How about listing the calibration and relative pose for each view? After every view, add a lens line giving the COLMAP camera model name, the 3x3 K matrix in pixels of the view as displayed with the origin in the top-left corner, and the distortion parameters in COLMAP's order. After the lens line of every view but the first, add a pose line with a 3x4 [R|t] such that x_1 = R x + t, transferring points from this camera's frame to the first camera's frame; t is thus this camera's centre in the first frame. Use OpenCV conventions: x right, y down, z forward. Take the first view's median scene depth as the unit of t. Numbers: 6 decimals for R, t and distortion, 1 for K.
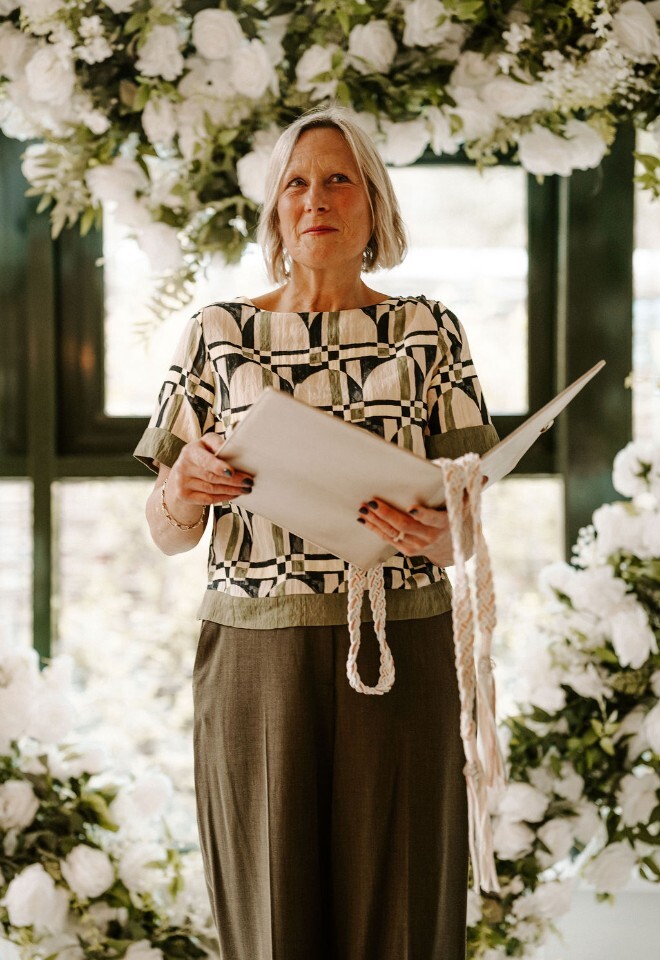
lens RADIAL K [[2644.4, 0, 361.1], [0, 2644.4, 479.4], [0, 0, 1]] dist [0.852968, 0.353135]
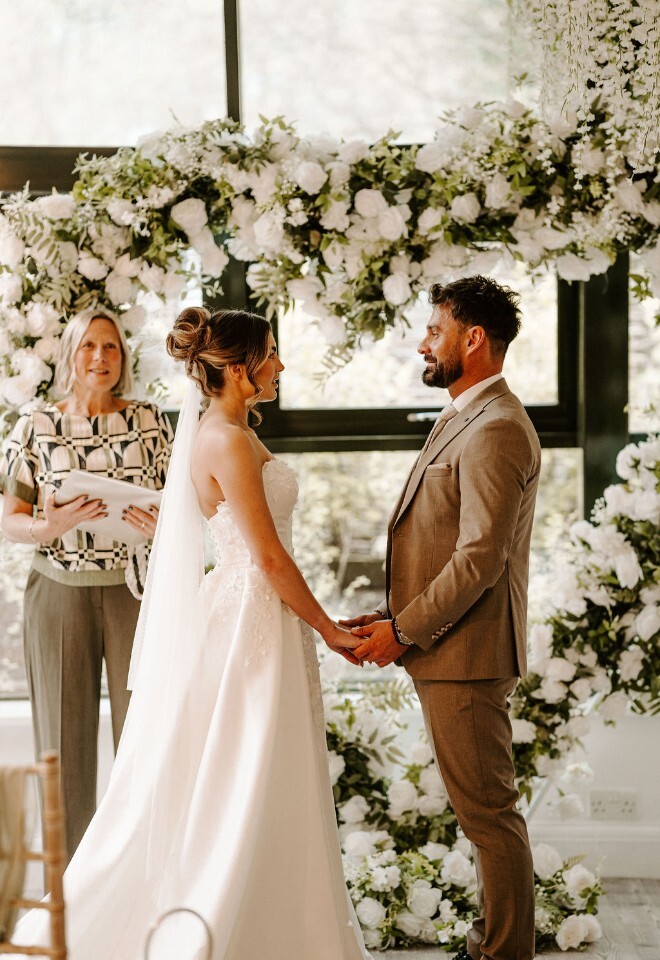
lens RADIAL K [[2962.8, 0, 330.0], [0, 2962.8, 480.0], [0, 0, 1]] dist [0.803032, -0.940764]
pose [[0.999934, -0.011317, 0.001974, -0.082248], [0.011051, 0.994525, 0.103914, -0.184472], [-0.003139, -0.103886, 0.994584, -0.795604]]
